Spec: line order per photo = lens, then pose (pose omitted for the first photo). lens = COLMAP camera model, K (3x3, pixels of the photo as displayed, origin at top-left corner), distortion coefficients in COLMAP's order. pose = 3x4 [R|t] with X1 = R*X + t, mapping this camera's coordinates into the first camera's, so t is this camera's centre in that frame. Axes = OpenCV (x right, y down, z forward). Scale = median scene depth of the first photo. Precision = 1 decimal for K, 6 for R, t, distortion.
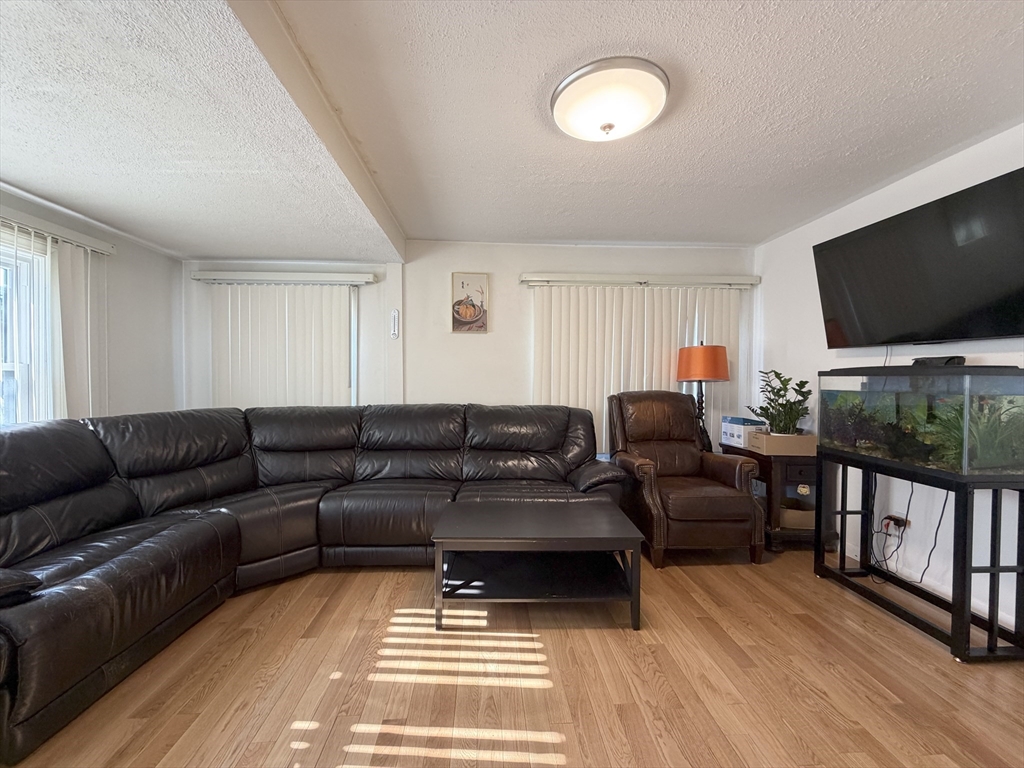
lens RADIAL K [[407.1, 0, 508.4], [0, 407.1, 386.7], [0, 0, 1]] dist [-0.000328, -0.000012]
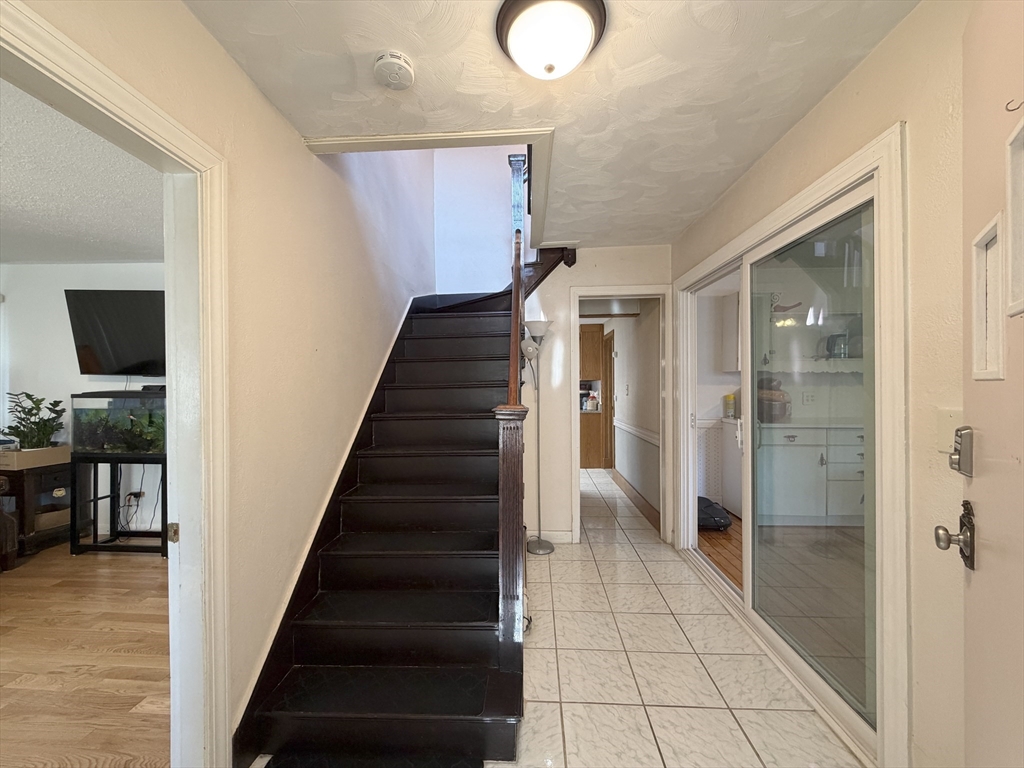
lens RADIAL K [[407.1, 0, 509.0], [0, 407.1, 385.6], [0, 0, 1]] dist [-0.000328, -0.000012]
pose [[0.105369, -0.001699, 0.994432, -0.329303], [0.019114, 0.999817, -0.000317, -0.034913], [-0.994250, 0.019041, 0.105382, -0.453600]]
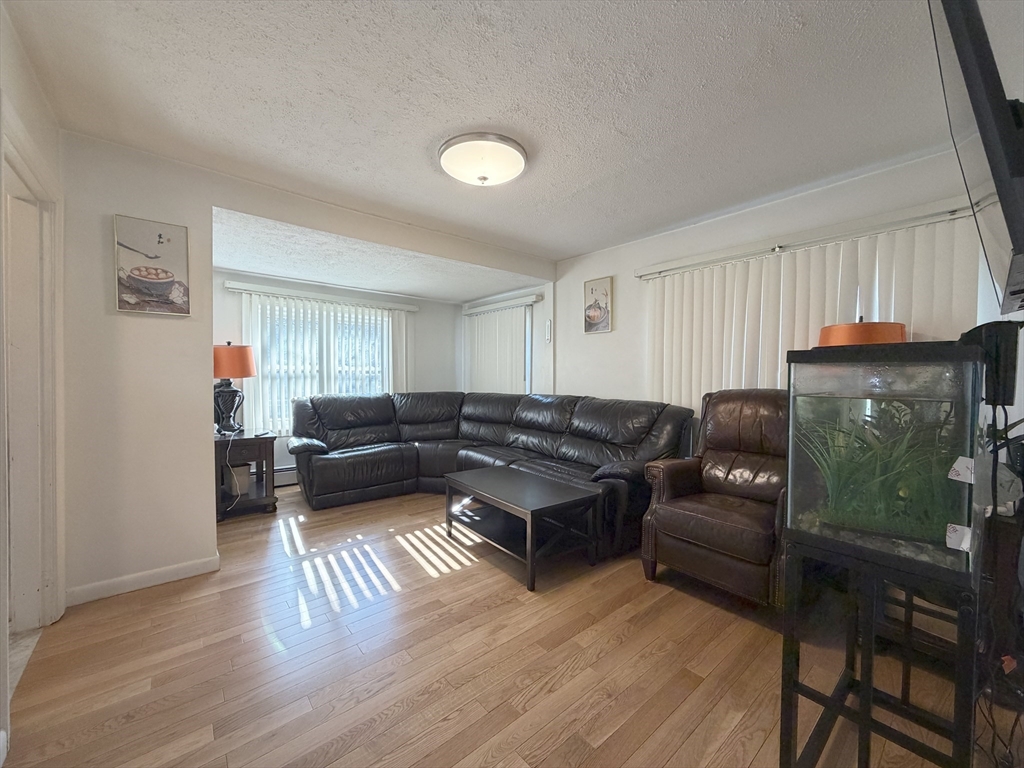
lens RADIAL K [[407.1, 0, 510.0], [0, 407.1, 385.2], [0, 0, 1]] dist [-0.000328, -0.000012]
pose [[0.595015, 0.018143, -0.803510, 0.852182], [-0.016971, 0.999806, 0.010008, 0.005082], [0.803535, 0.007681, 0.595207, 0.188699]]
